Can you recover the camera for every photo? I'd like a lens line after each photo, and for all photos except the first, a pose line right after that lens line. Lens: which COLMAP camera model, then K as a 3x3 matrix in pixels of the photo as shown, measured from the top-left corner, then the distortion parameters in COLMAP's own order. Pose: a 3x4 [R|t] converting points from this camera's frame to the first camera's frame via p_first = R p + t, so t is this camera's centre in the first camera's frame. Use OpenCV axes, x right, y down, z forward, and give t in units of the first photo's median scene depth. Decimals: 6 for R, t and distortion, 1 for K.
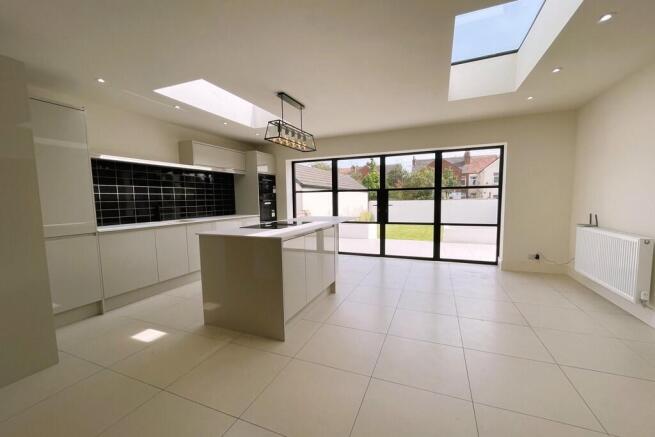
lens RADIAL K [[259.6, 0, 327.5], [0, 259.6, 218.5], [0, 0, 1]] dist [-0.000236, -0.000017]
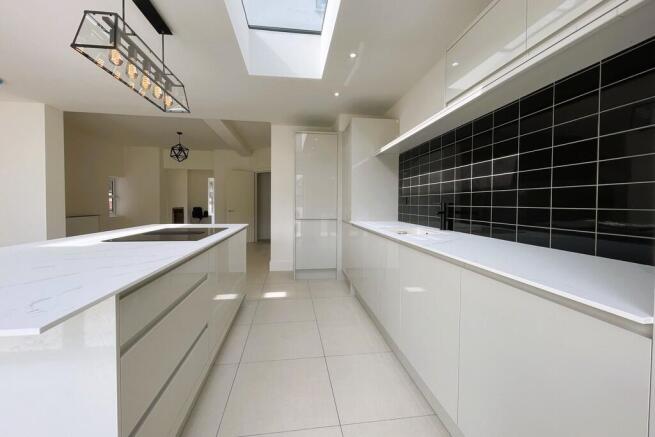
lens RADIAL K [[266.2, 0, 326.8], [0, 266.2, 204.2], [0, 0, 1]] dist [-0.000128, -0.000031]
pose [[-0.862858, 0.020342, -0.505037, -0.152668], [-0.026307, 0.996028, 0.085065, -0.094764], [0.504761, 0.086685, -0.858896, 1.500531]]
